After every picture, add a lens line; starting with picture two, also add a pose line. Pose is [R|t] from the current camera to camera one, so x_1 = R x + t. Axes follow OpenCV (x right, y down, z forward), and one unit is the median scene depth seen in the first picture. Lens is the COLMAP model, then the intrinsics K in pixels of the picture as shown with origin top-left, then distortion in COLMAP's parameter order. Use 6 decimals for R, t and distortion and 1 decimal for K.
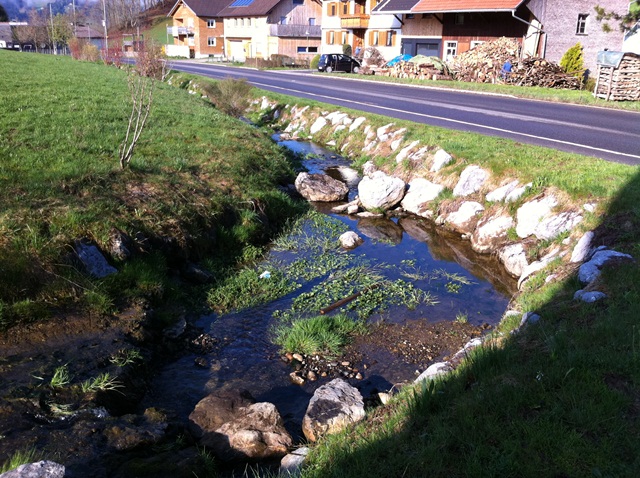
lens RADIAL K [[618.4, 0, 320.0], [0, 618.4, 239.0], [0, 0, 1]] dist [0.090045, -0.275129]
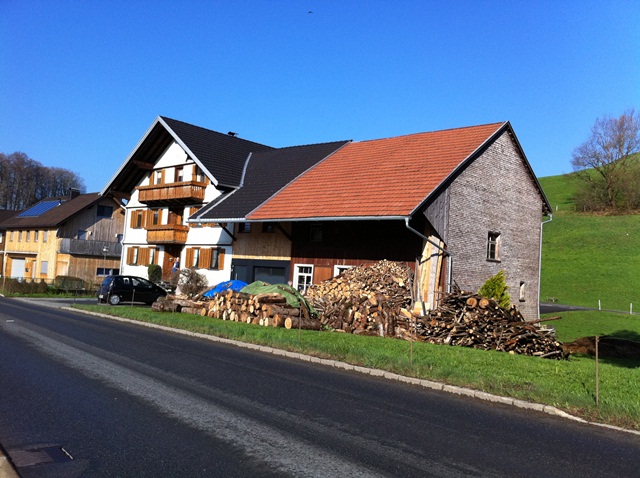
lens RADIAL K [[618.4, 0, 320.0], [0, 618.4, 239.0], [0, 0, 1]] dist [0.090045, -0.275129]
pose [[0.967519, 0.052260, 0.247339, 0.060923], [0.038608, 0.936376, -0.348870, -0.111948], [-0.249834, 0.347087, 0.903943, 0.390999]]
